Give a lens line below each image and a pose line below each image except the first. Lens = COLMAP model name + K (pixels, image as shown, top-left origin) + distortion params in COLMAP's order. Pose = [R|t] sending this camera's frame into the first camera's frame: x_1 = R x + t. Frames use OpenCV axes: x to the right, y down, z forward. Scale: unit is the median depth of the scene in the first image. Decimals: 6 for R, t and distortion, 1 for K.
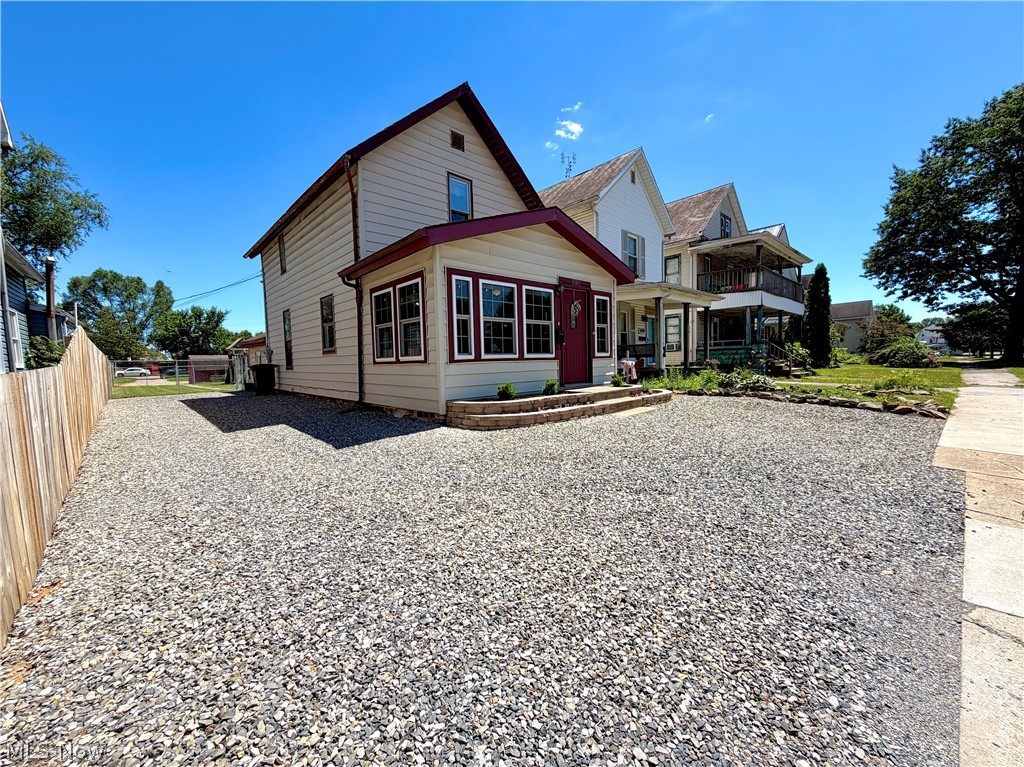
lens RADIAL K [[404.2, 0, 512.0], [0, 404.2, 383.5], [0, 0, 1]] dist [-0.000299, 0.000170]
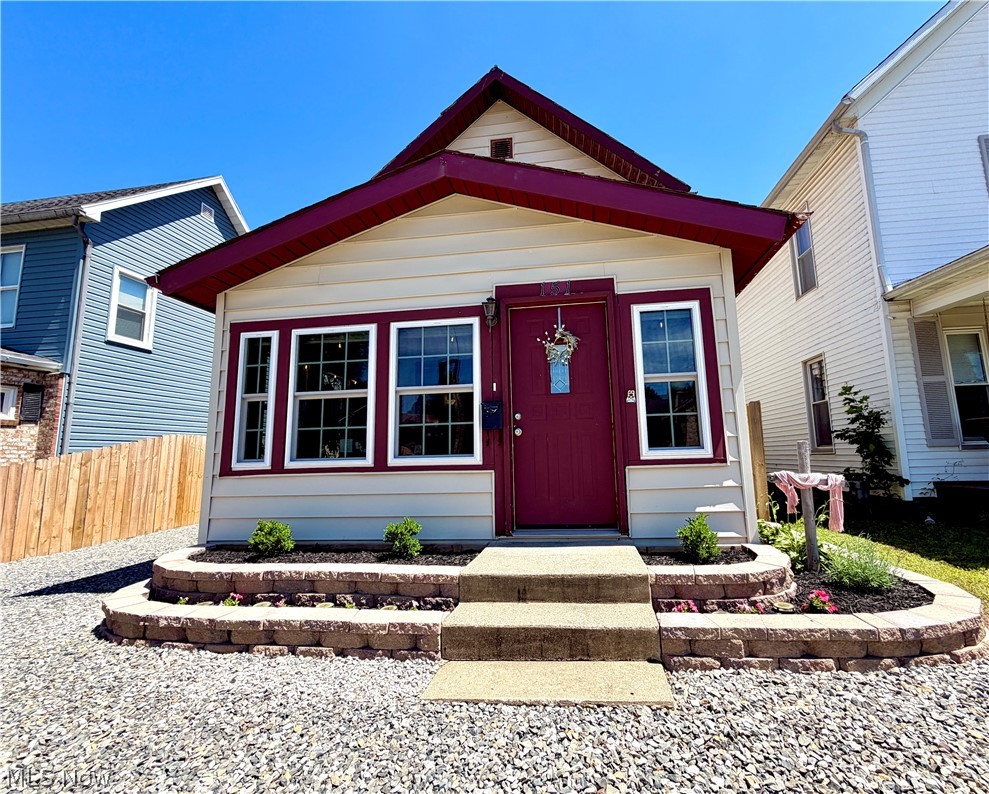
lens RADIAL K [[424.2, 0, 494.5], [0, 424.2, 397.0], [0, 0, 1]] dist [-0.000127, -0.000042]
pose [[0.650466, -0.095790, -0.753471, 0.508350], [-0.032802, 0.987547, -0.153866, -0.071494], [0.758827, 0.124800, 0.639224, 0.766425]]
